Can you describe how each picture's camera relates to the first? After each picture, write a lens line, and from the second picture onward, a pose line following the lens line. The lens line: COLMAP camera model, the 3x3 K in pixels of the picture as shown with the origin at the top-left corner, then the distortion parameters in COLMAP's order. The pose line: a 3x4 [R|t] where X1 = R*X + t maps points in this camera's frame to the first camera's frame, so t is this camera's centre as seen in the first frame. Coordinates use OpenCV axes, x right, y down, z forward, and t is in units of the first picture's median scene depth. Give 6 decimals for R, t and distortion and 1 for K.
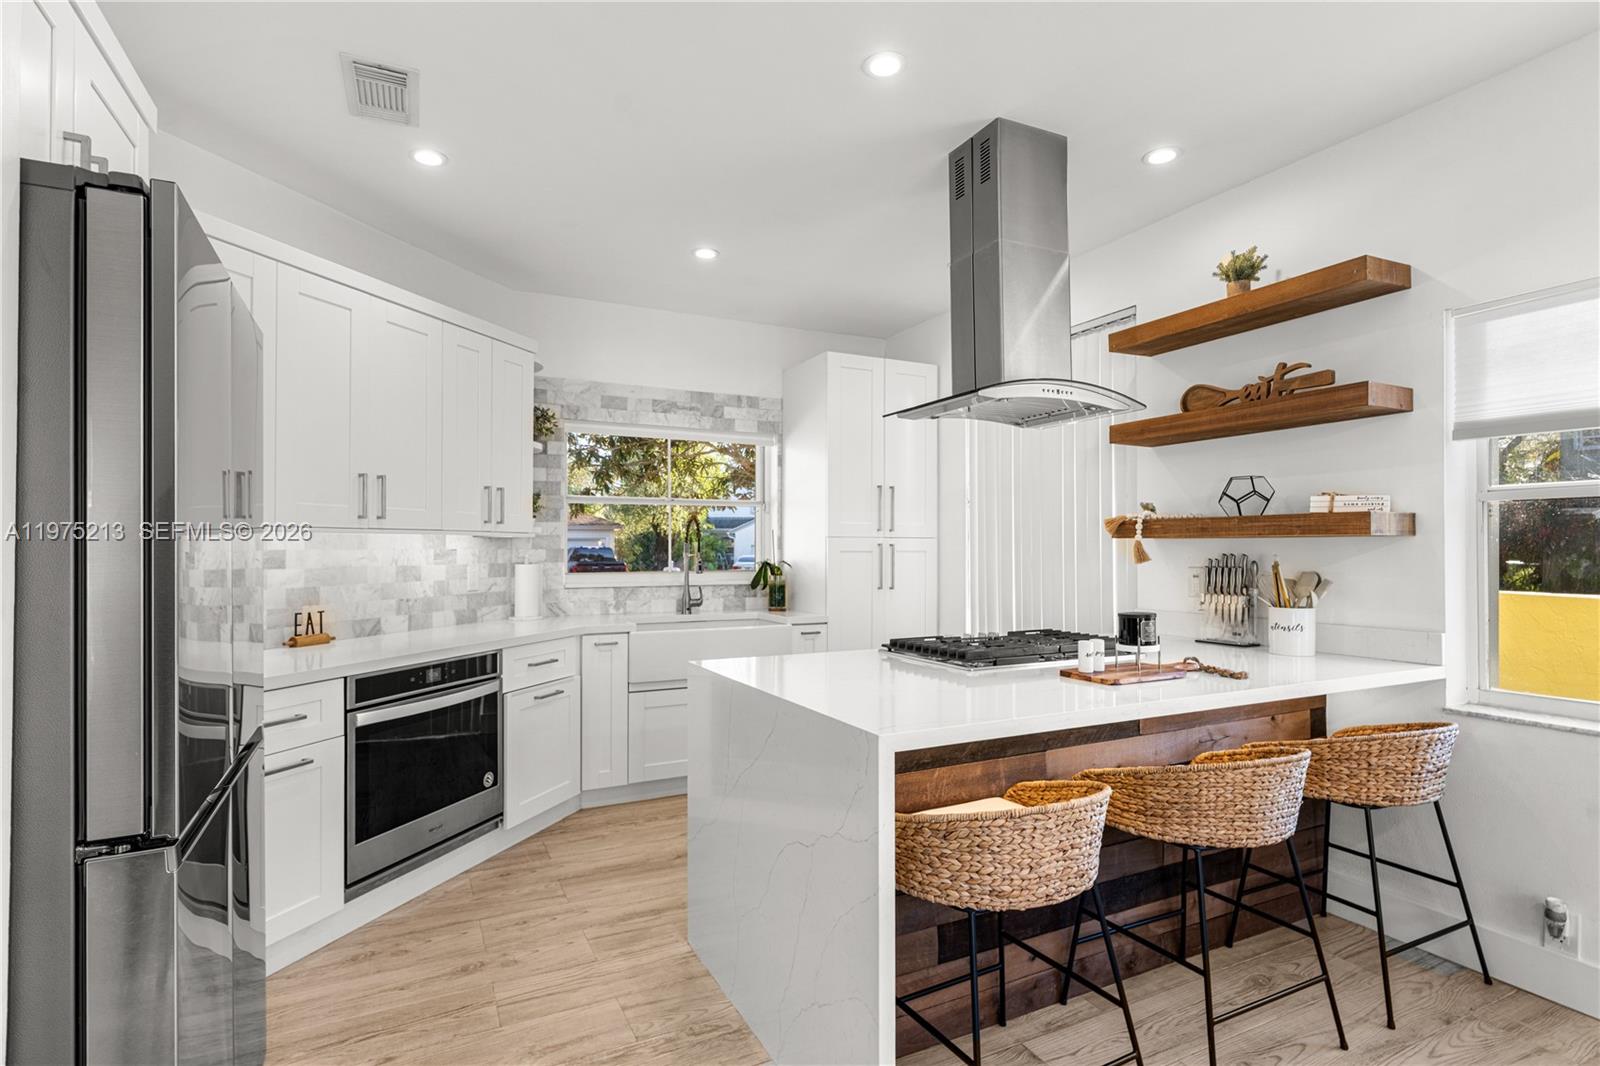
lens RADIAL K [[793.0, 0, 805.8], [0, 793.0, 537.1], [0, 0, 1]] dist [-0.002270, -0.000361]
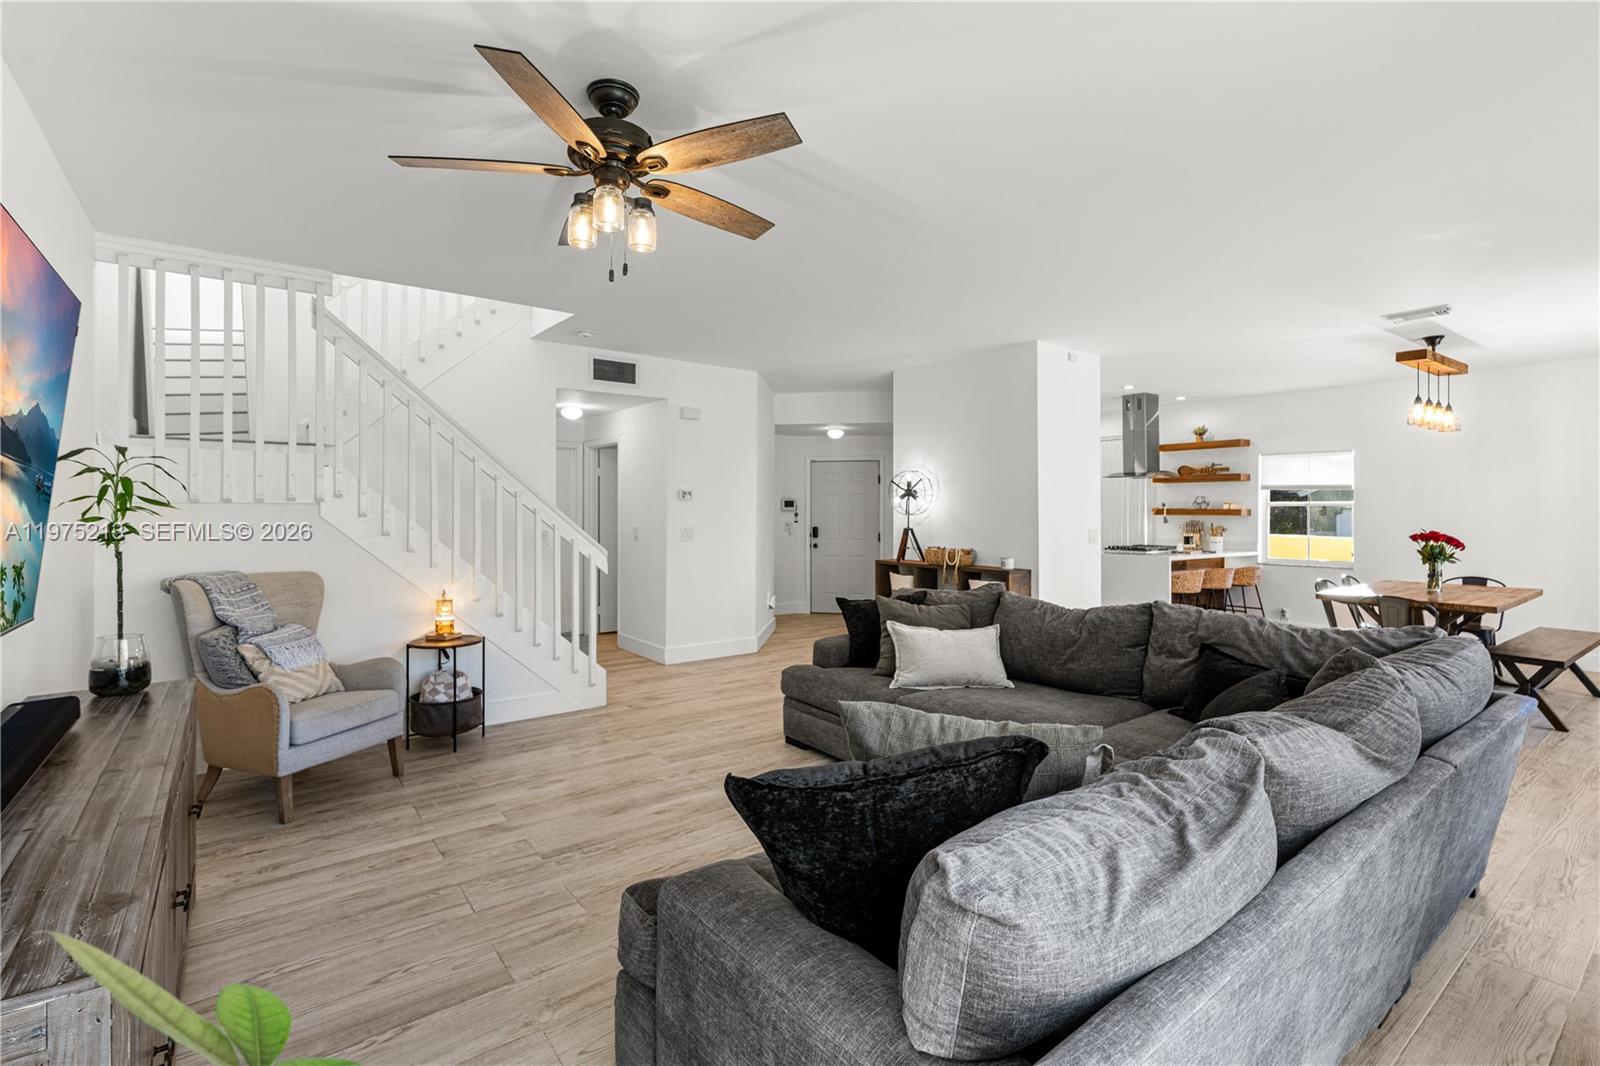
lens RADIAL K [[733.7, 0, 805.3], [0, 733.7, 515.9], [0, 0, 1]] dist [-0.005342, -0.000794]
pose [[0.981535, 0.007864, 0.191119, -1.413152], [-0.011674, 0.999755, 0.018816, -0.031171], [-0.190924, -0.020700, 0.981386, -1.433077]]
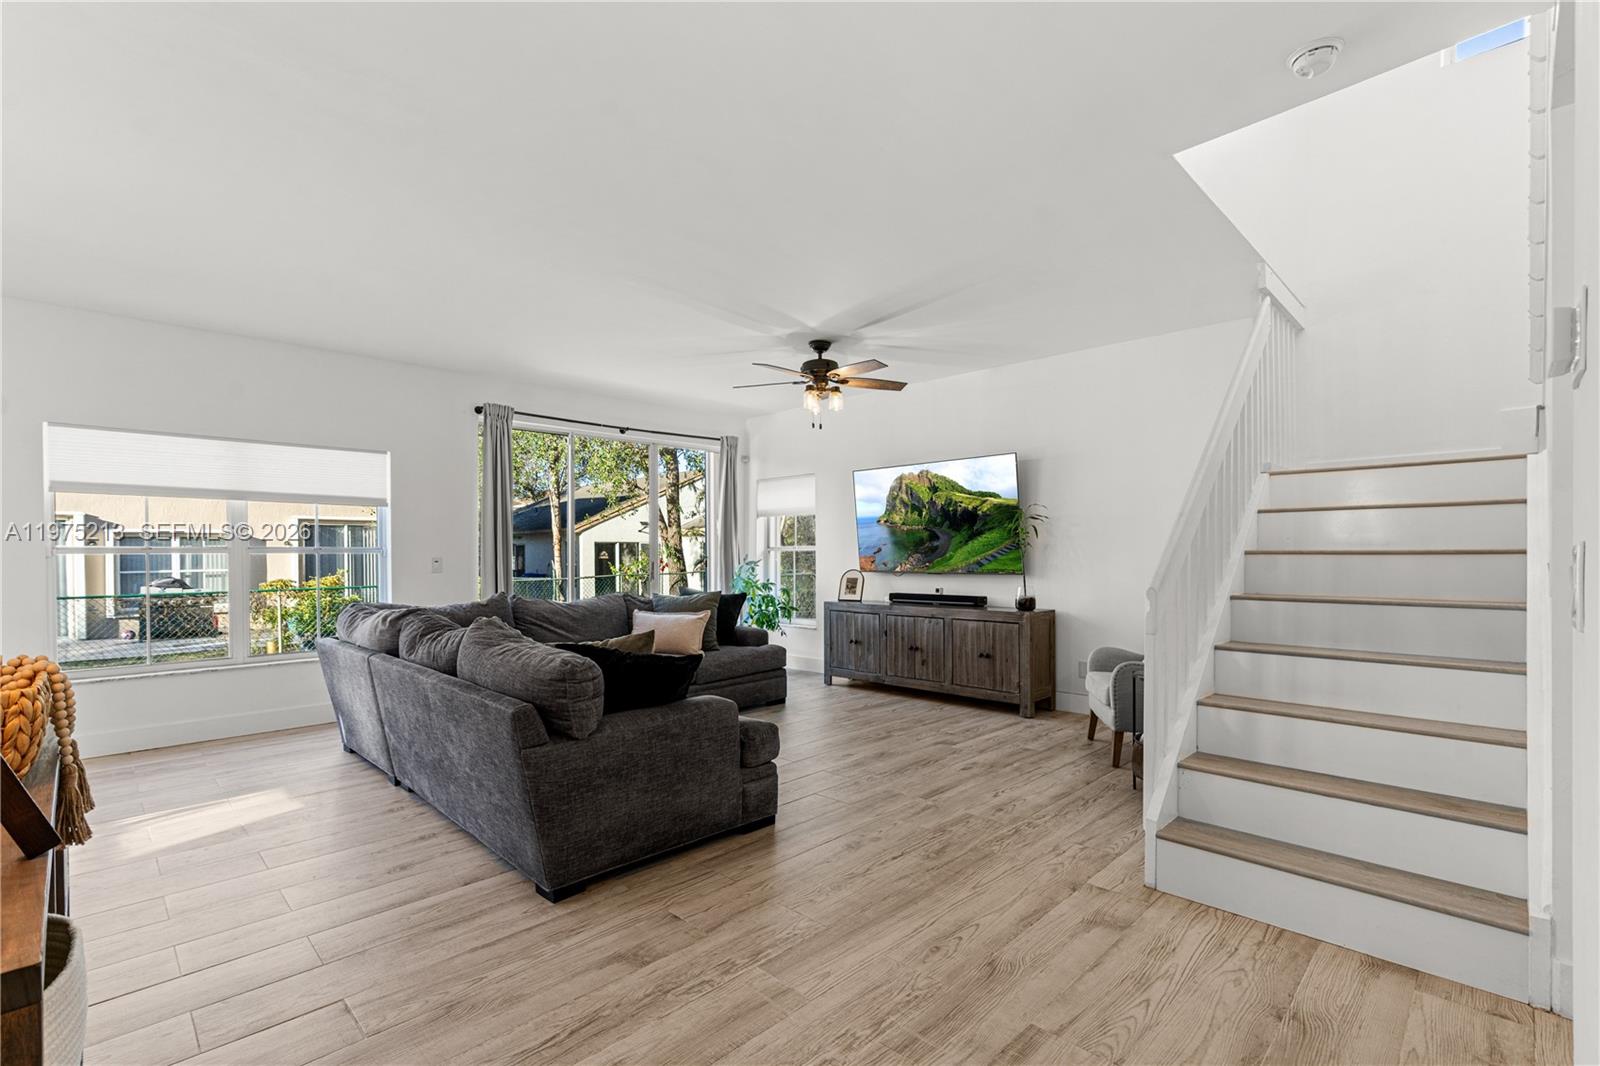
lens RADIAL K [[717.9, 0, 805.8], [0, 717.9, 562.8], [0, 0, 1]] dist [-0.004468, -0.000239]
pose [[-0.947459, 0.013749, -0.319581, -0.937362], [0.013068, 0.999905, 0.004275, 0.039152], [0.319610, -0.000126, -0.947549, 0.743267]]
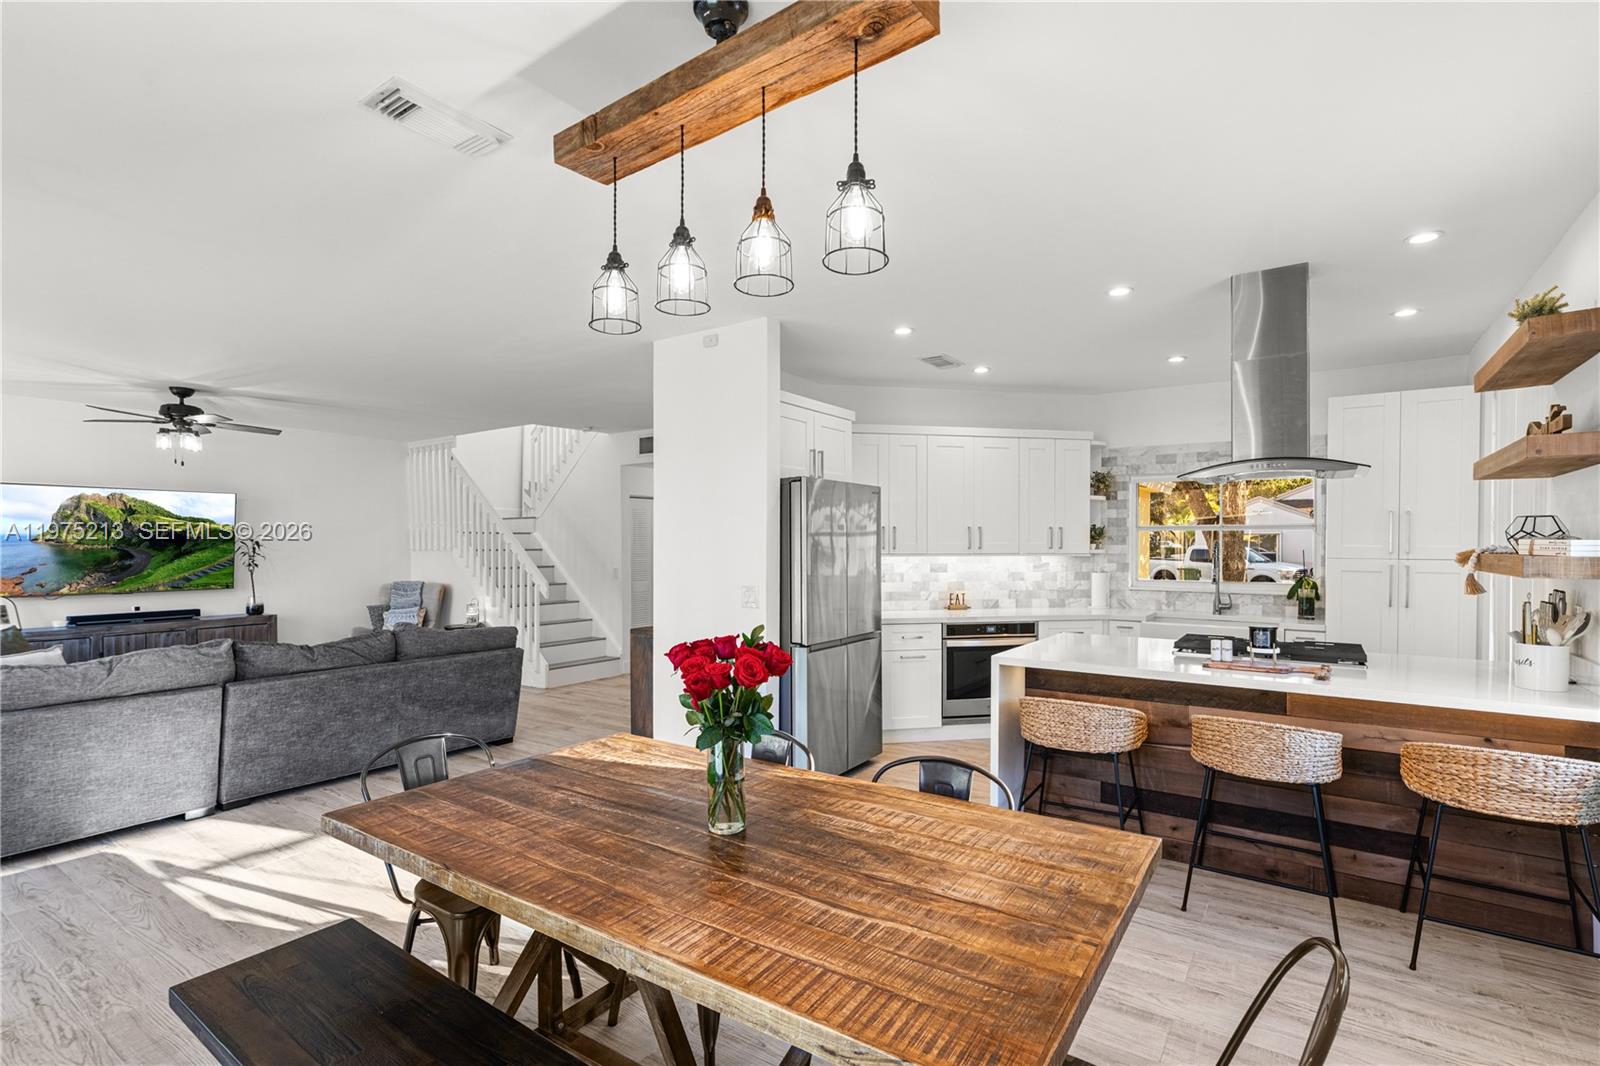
lens RADIAL K [[745.9, 0, 812.2], [0, 745.9, 552.8], [0, 0, 1]] dist [-0.004240, 0.000984]
pose [[0.488121, 0.011758, -0.872697, 0.827233], [0.010415, 0.999760, 0.019296, -0.049768], [0.872714, -0.018508, 0.487881, -0.258219]]
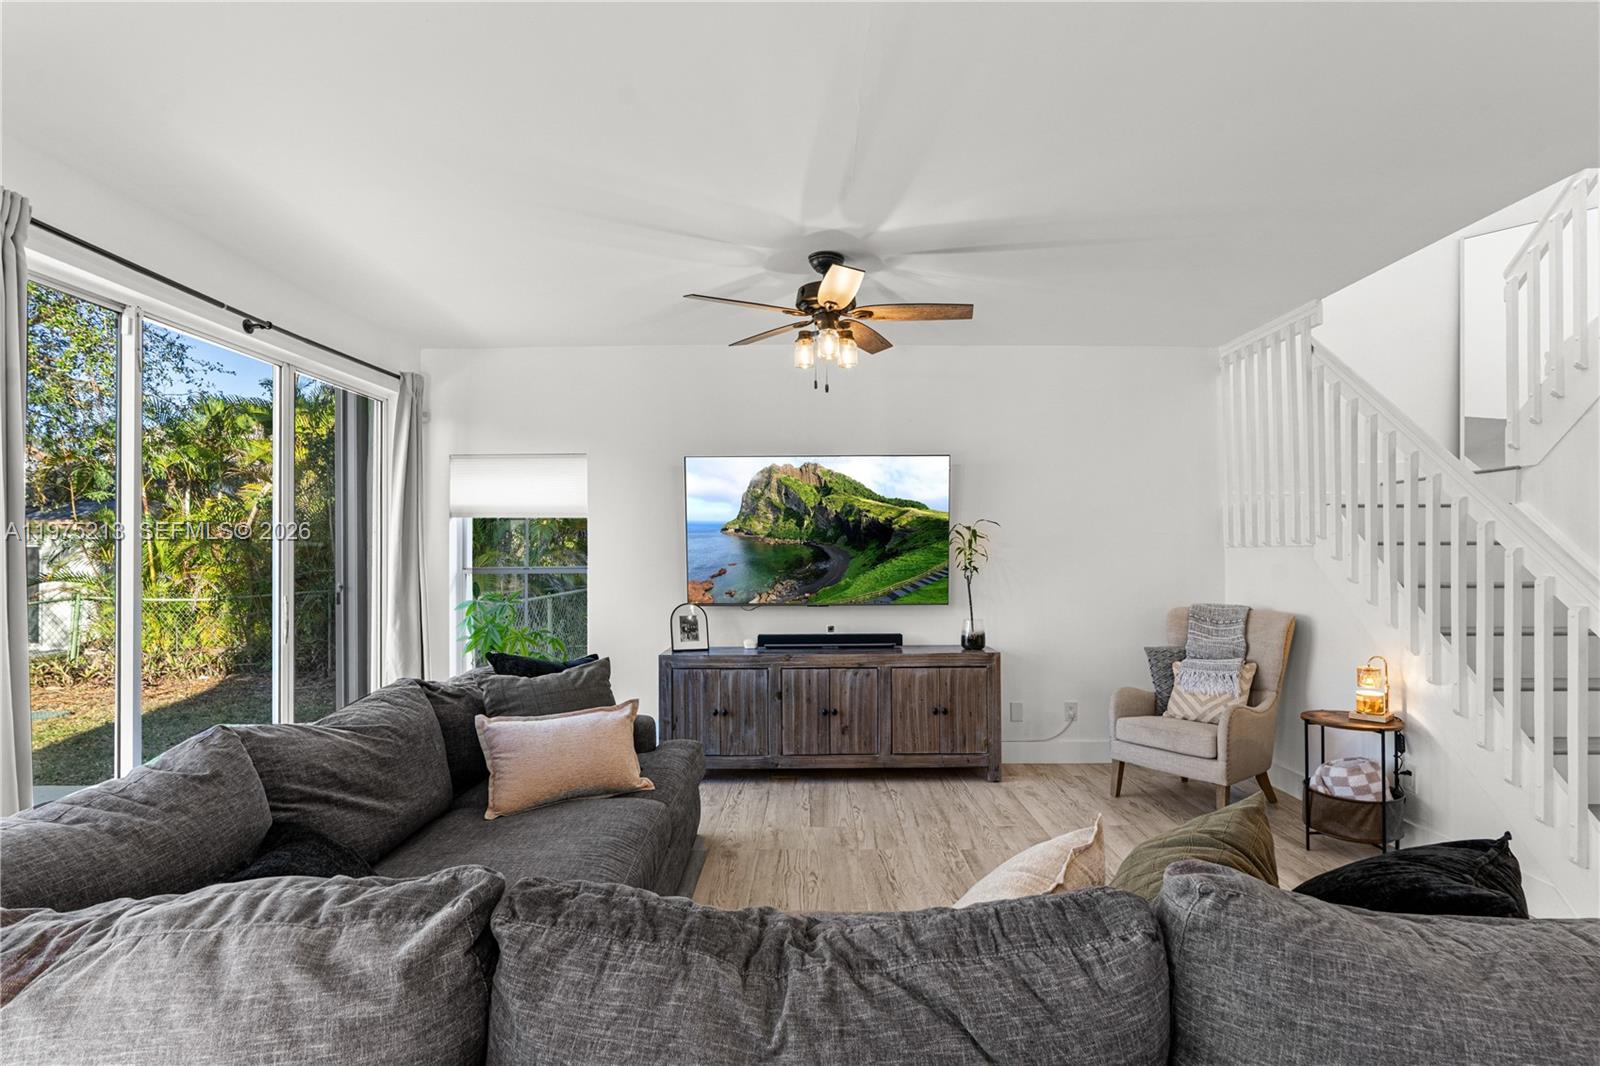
lens RADIAL K [[778.9, 0, 806.8], [0, 778.9, 550.8], [0, 0, 1]] dist [-0.005683, -0.000474]
pose [[-0.453900, 0.003415, -0.891046, -0.505518], [0.016950, 0.999845, -0.004802, -0.019235], [0.890891, -0.017283, -0.453887, -0.247948]]
